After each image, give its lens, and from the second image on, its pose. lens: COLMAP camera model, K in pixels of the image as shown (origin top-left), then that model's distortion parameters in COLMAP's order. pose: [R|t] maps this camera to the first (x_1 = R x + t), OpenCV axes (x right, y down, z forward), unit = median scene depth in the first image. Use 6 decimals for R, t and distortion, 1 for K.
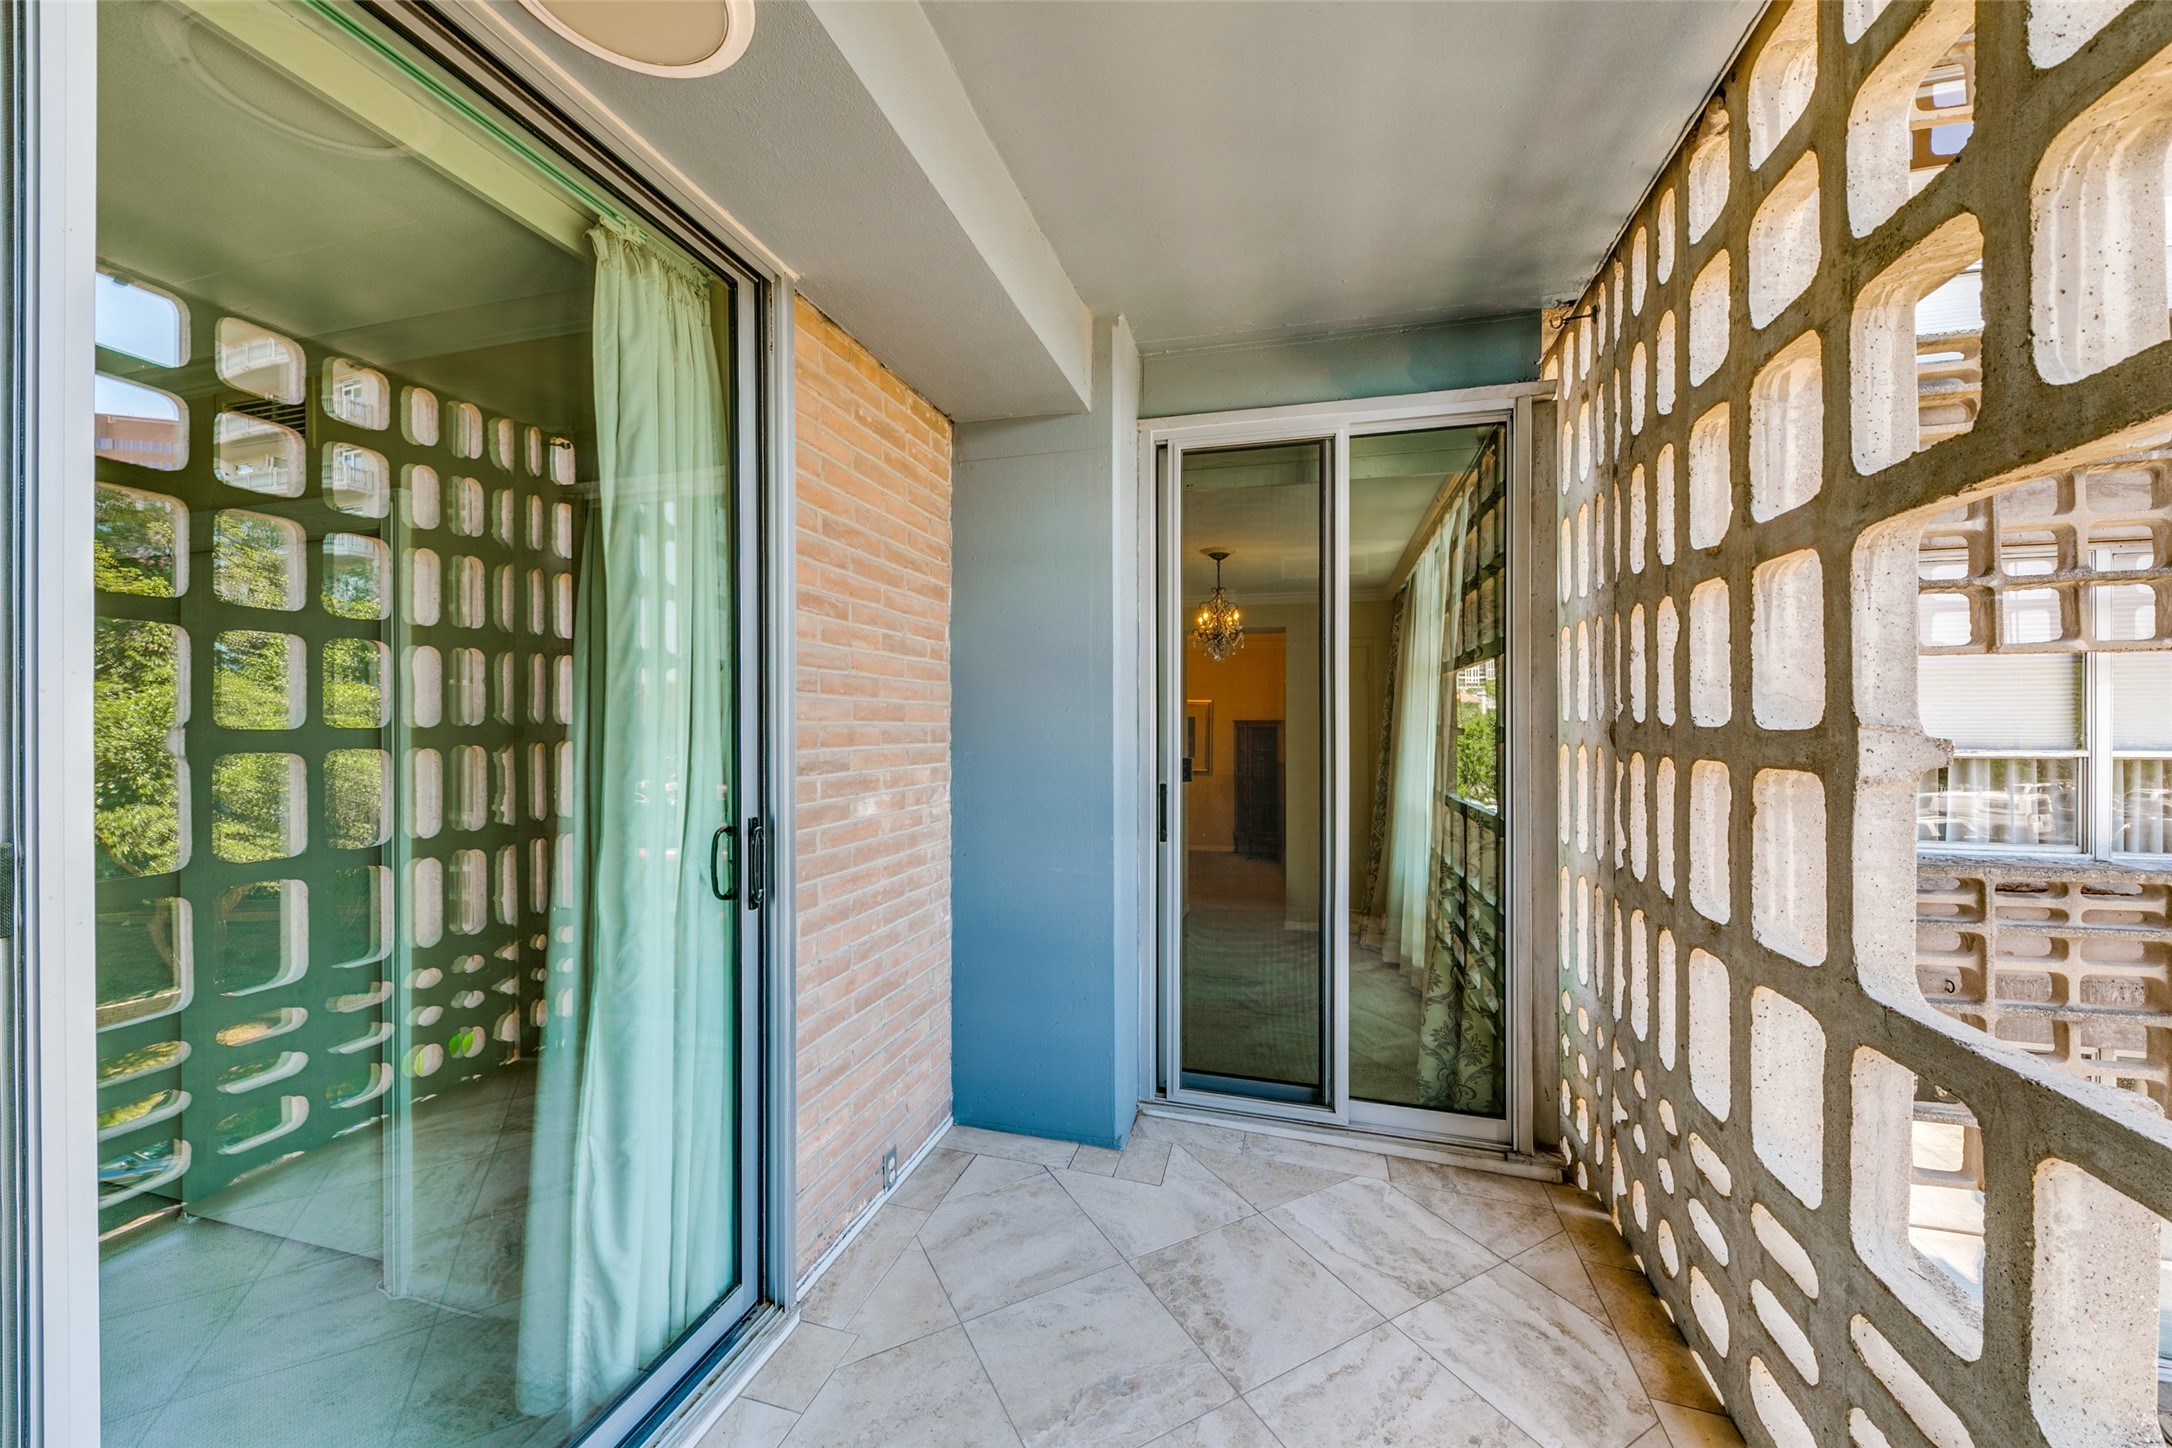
lens RADIAL K [[841.8, 0, 1084.6], [0, 841.8, 723.7], [0, 0, 1]] dist [0.003705, -0.001638]
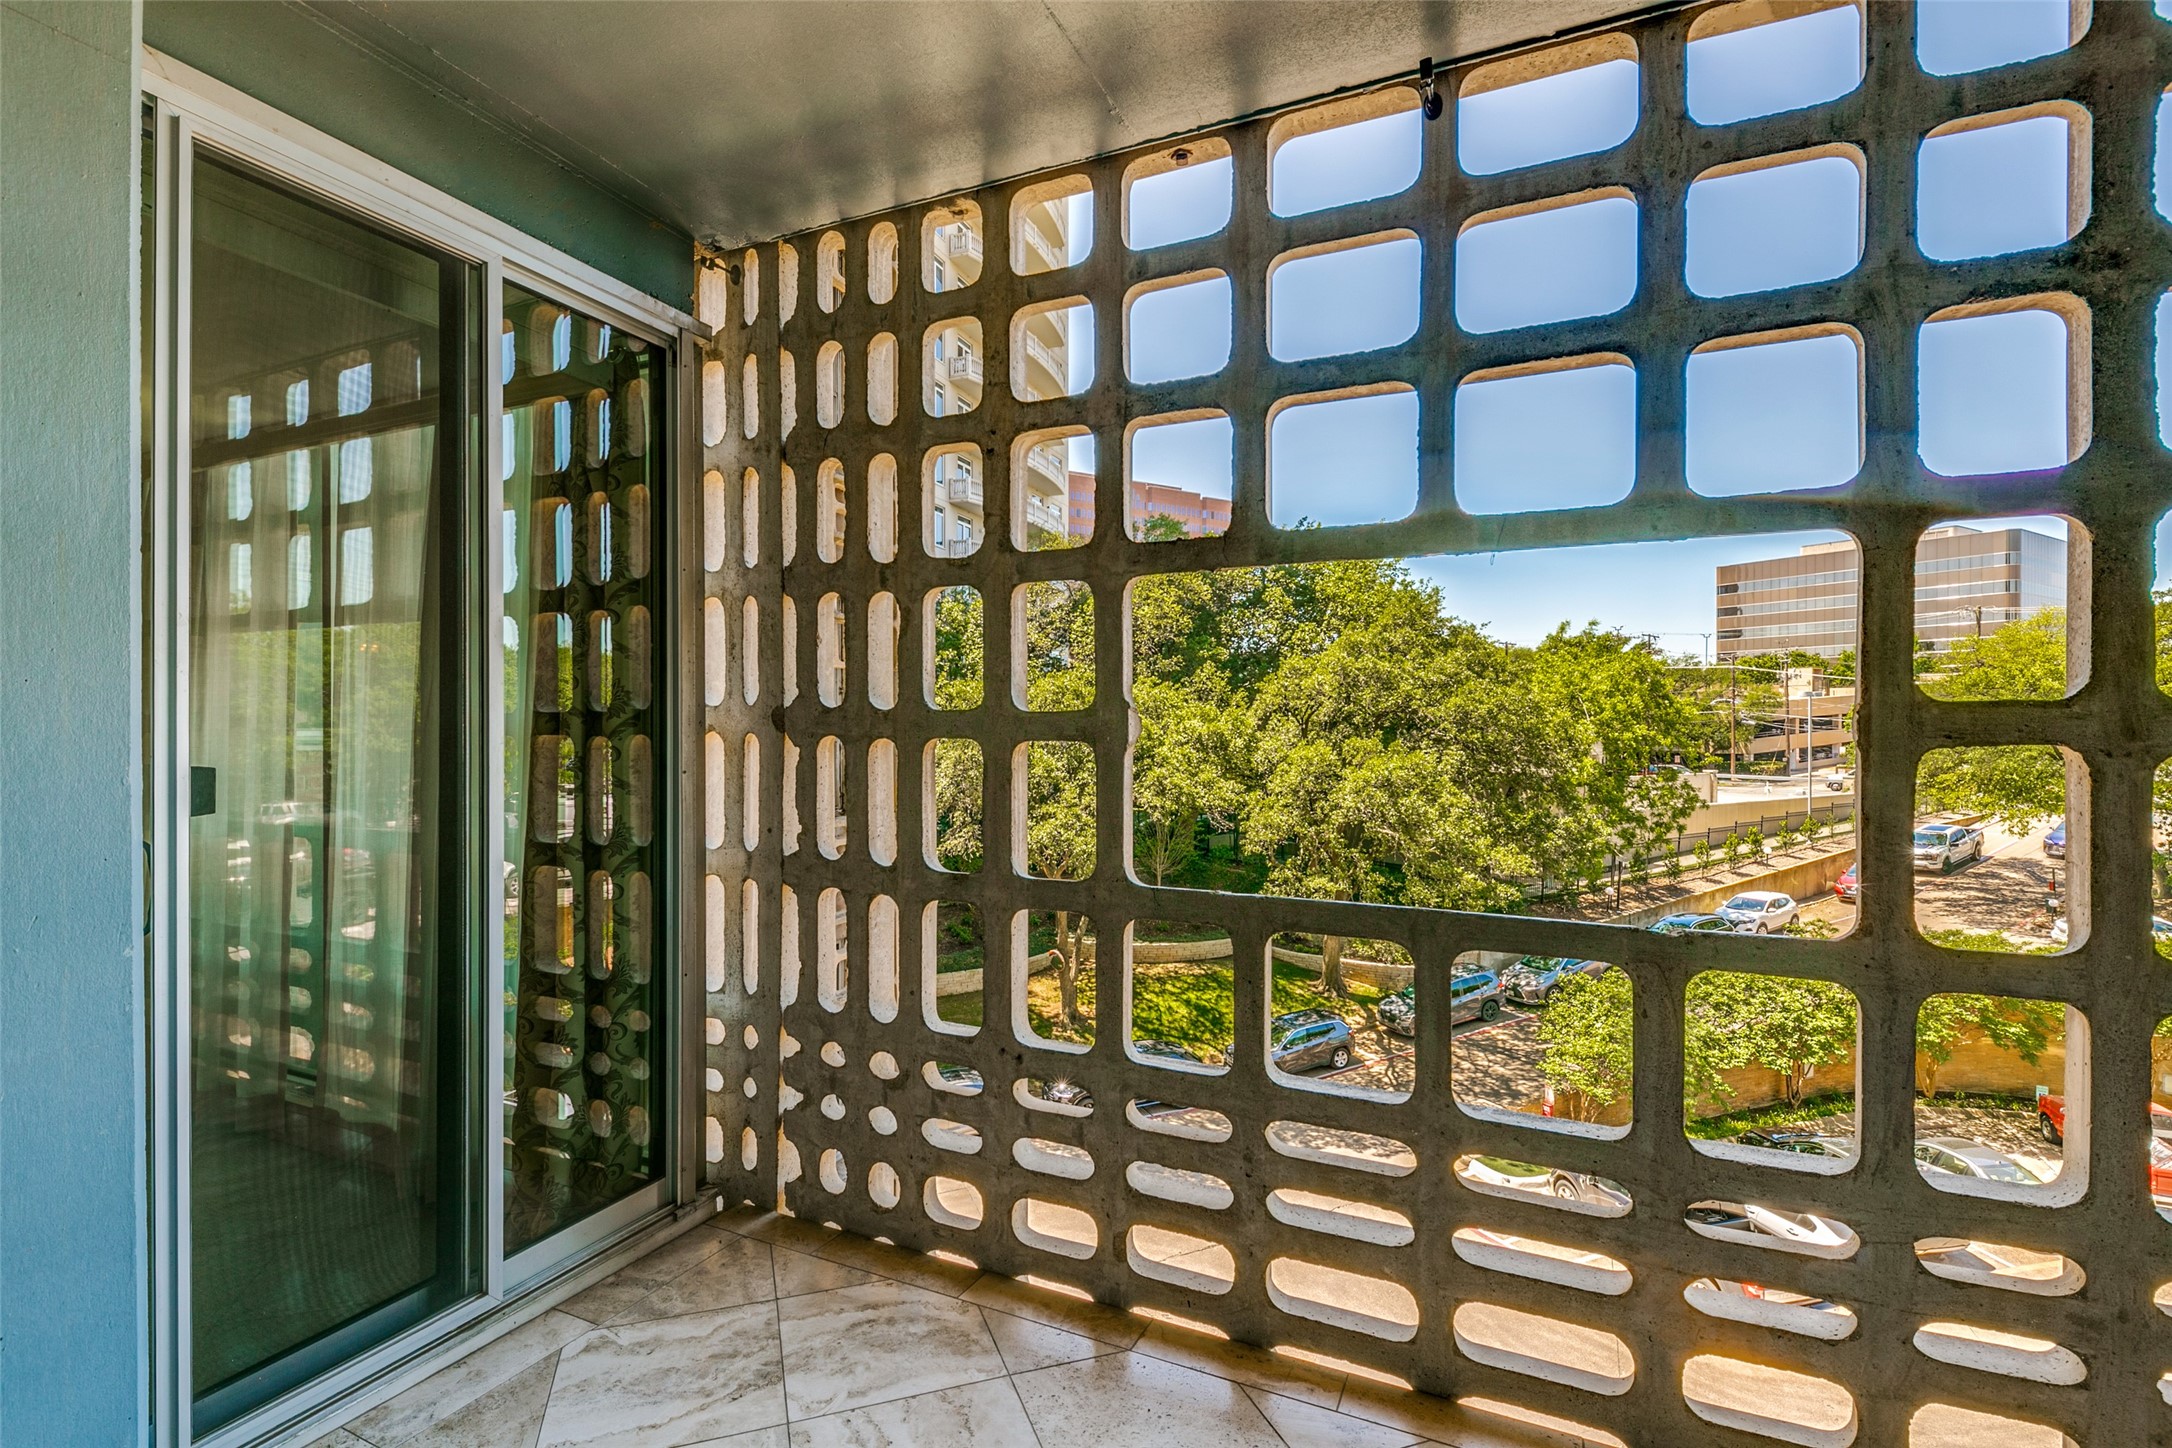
lens RADIAL K [[1017.6, 0, 1087.0], [0, 1017.6, 728.0], [0, 0, 1]] dist [0.006337, -0.000983]
pose [[0.101422, -0.002477, 0.994840, -0.497242], [-0.000799, 0.999996, 0.002571, 0.019023], [-0.994843, -0.001056, 0.101420, 0.501082]]
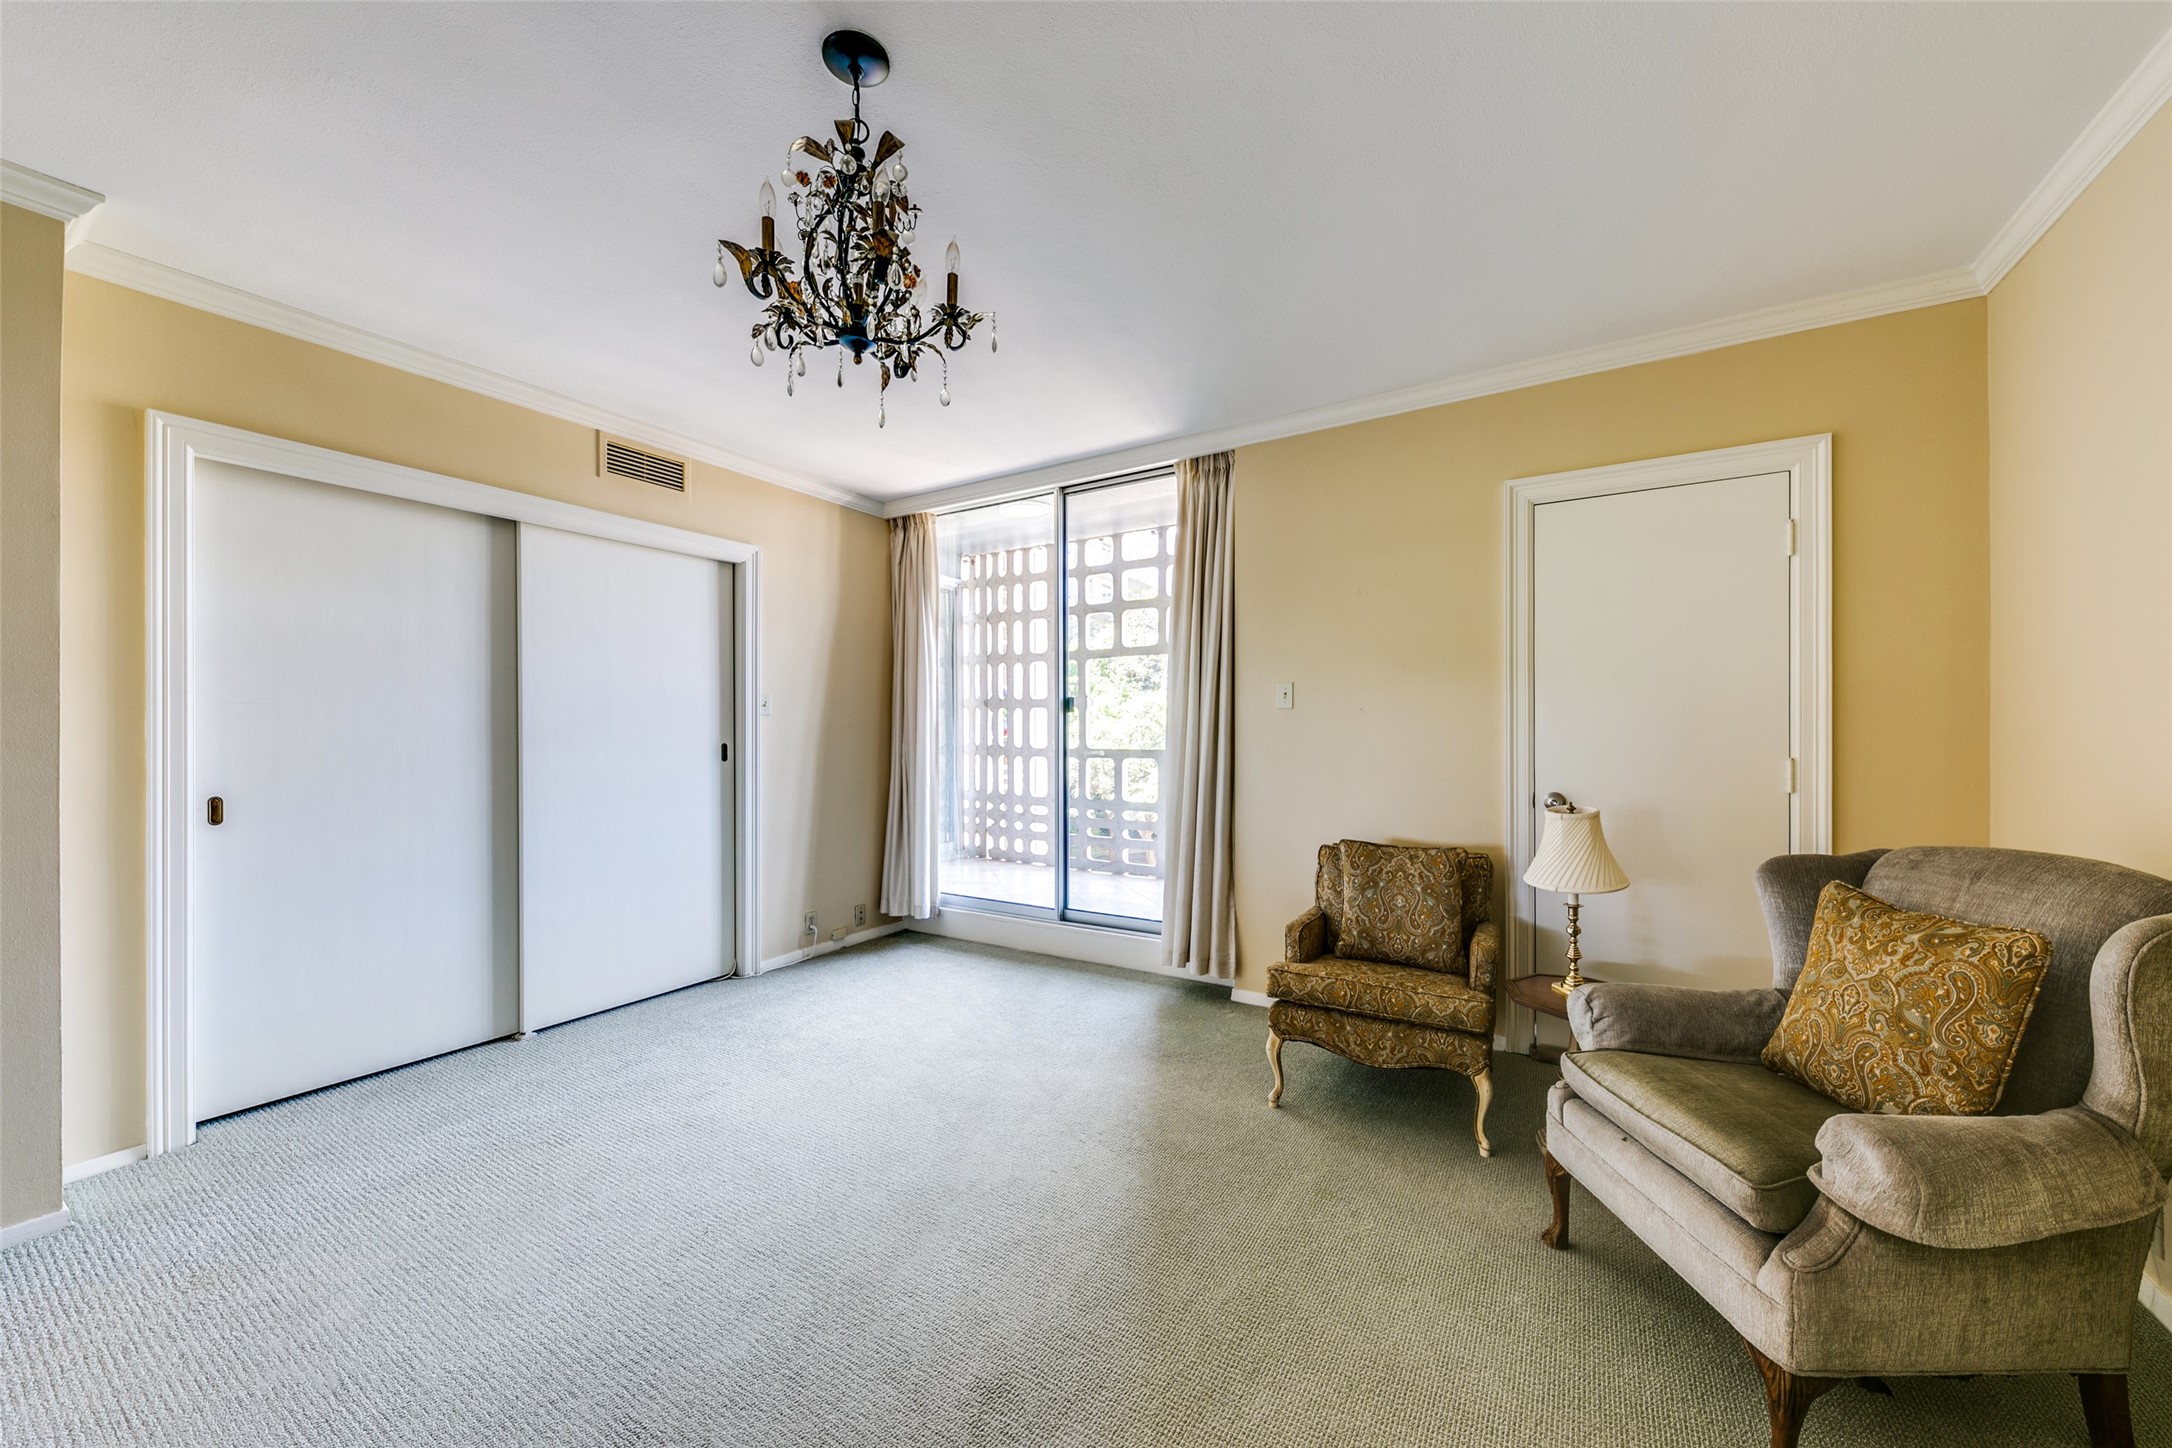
lens RADIAL K [[841.8, 0, 1077.2], [0, 841.8, 731.3], [0, 0, 1]] dist [0.003705, -0.001638]
pose [[0.250642, 0.003898, 0.968072, -2.274464], [0.001002, 0.999990, -0.004286, 0.129973], [-0.968079, 0.002044, 0.250636, -0.123731]]
